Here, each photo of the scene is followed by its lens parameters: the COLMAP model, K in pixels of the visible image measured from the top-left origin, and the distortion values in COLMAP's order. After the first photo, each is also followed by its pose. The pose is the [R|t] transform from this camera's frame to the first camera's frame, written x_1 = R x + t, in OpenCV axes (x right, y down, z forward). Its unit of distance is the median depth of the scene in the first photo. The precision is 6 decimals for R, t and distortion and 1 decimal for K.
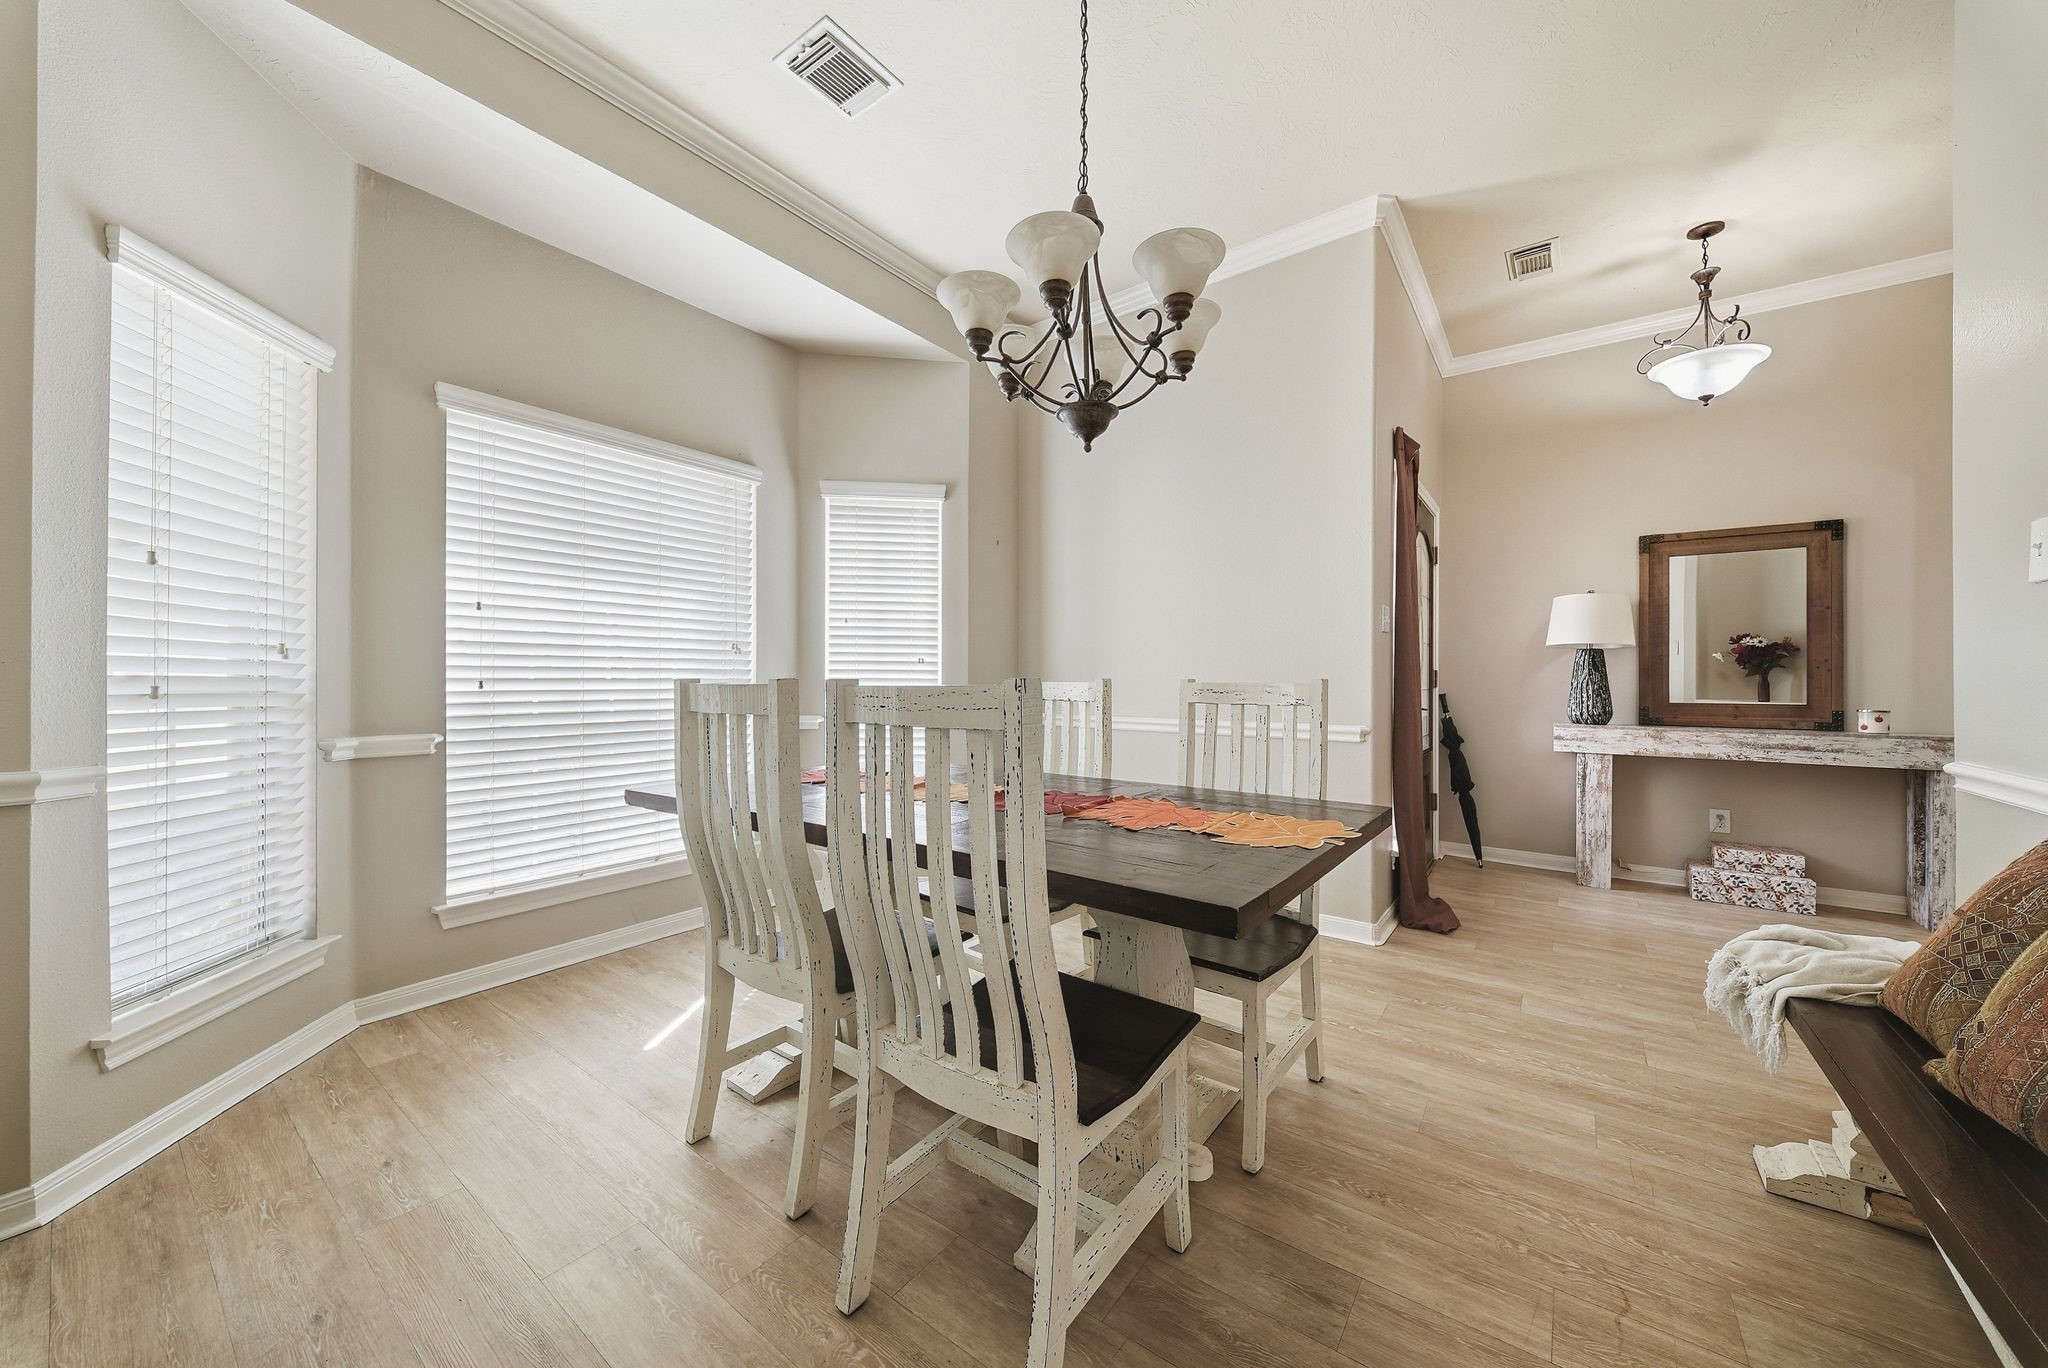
lens RADIAL K [[727.0, 0, 1031.0], [0, 727.0, 679.9], [0, 0, 1]] dist [-0.000754, -0.002567]
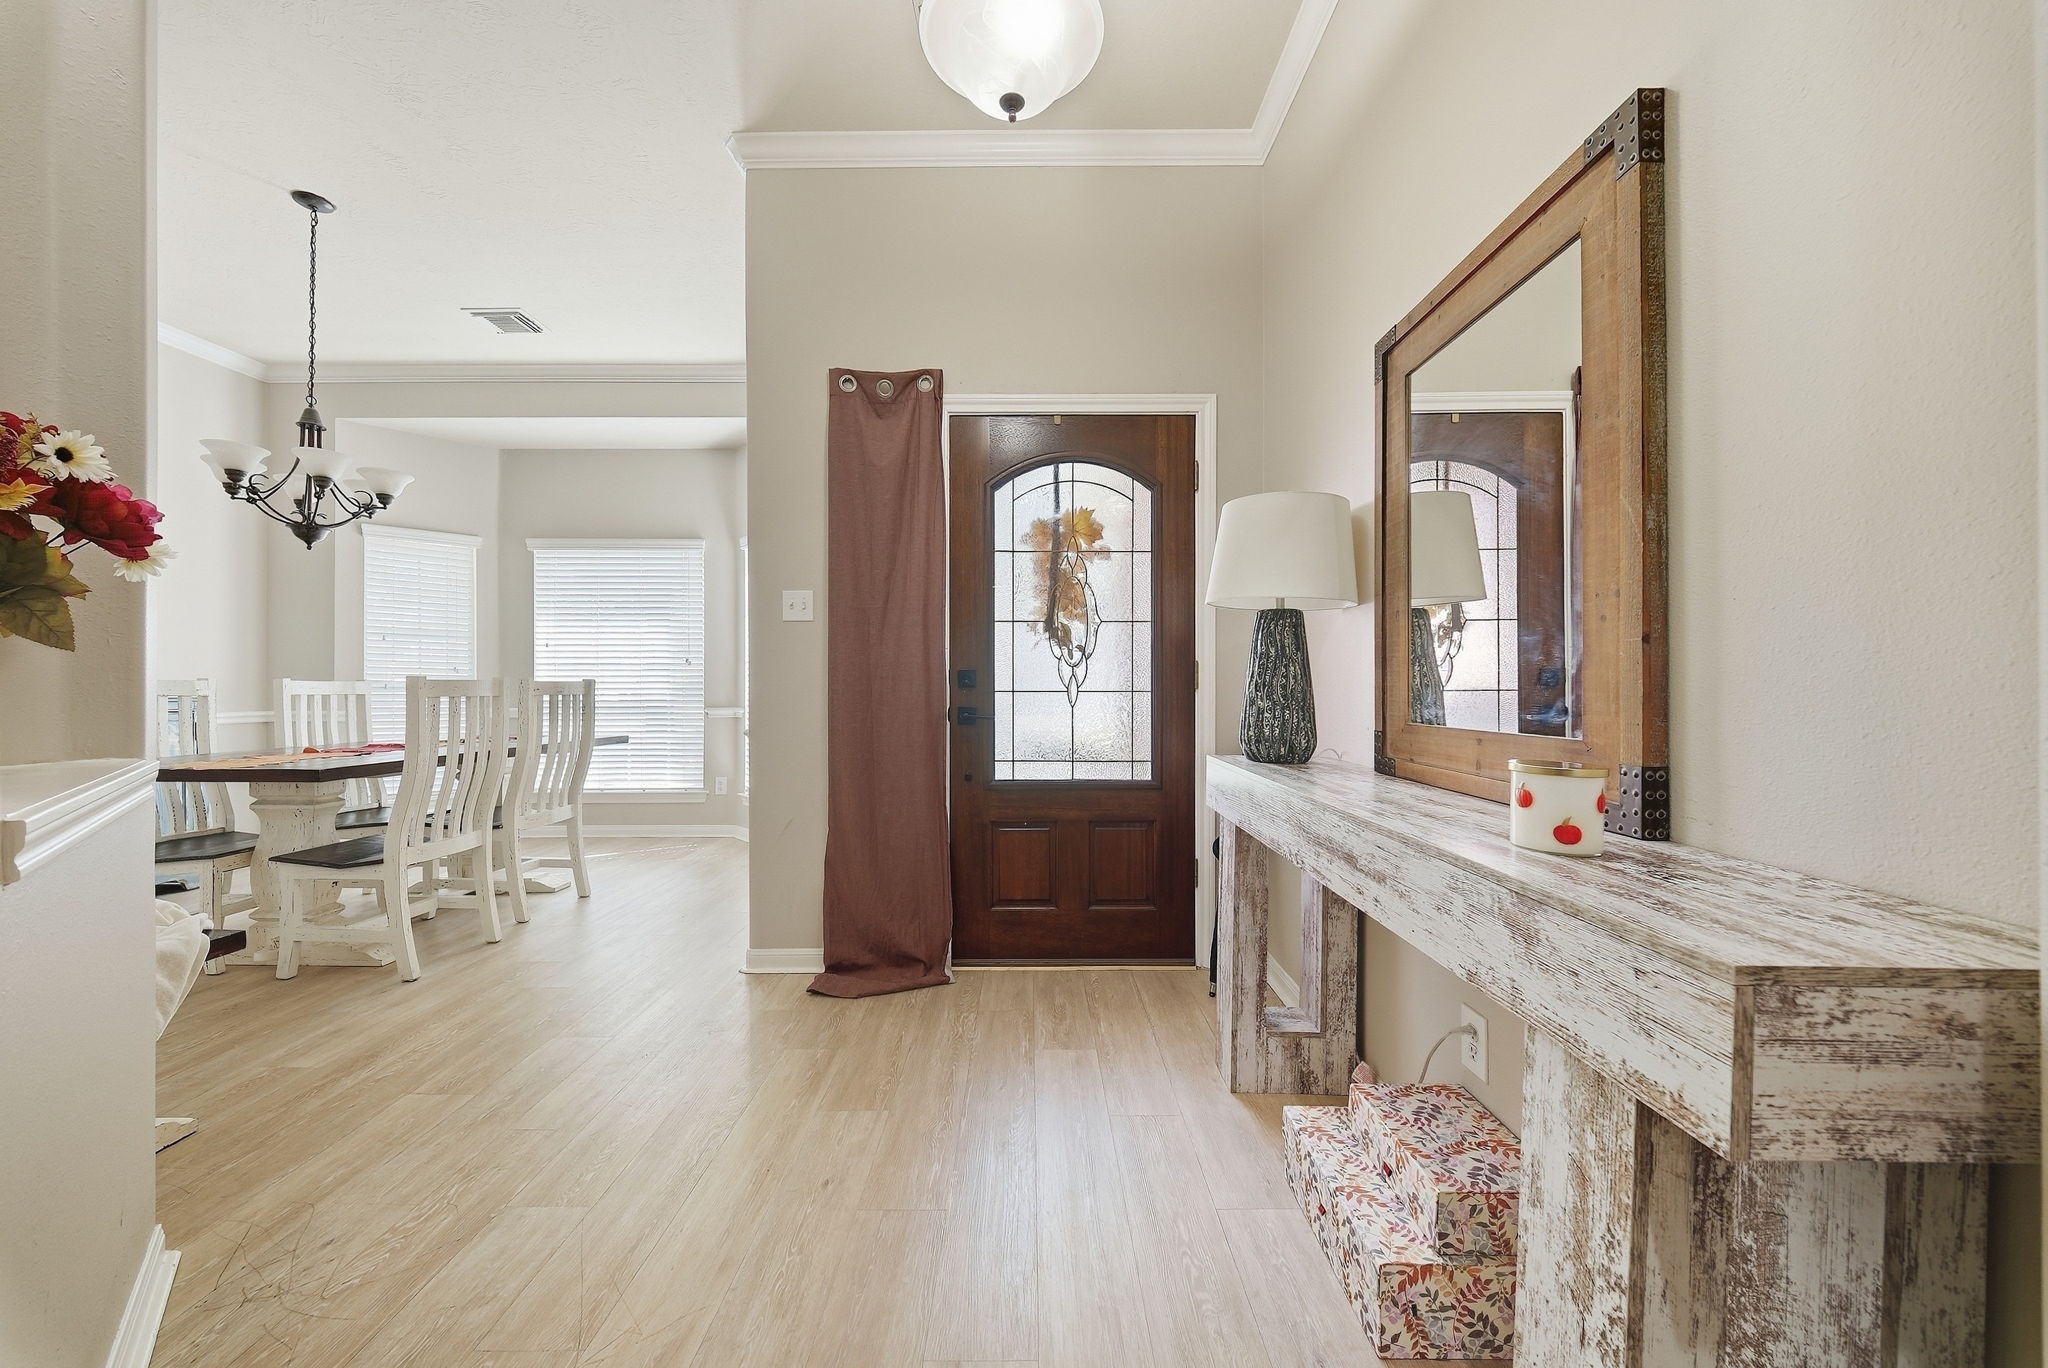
lens RADIAL K [[727.0, 0, 1031.0], [0, 727.0, 679.9], [0, 0, 1]] dist [-0.000754, -0.002567]
pose [[0.579958, -0.003128, -0.814640, 1.925017], [-0.004834, 0.999962, -0.007281, 0.014000], [0.814632, 0.008160, 0.579921, 1.047054]]
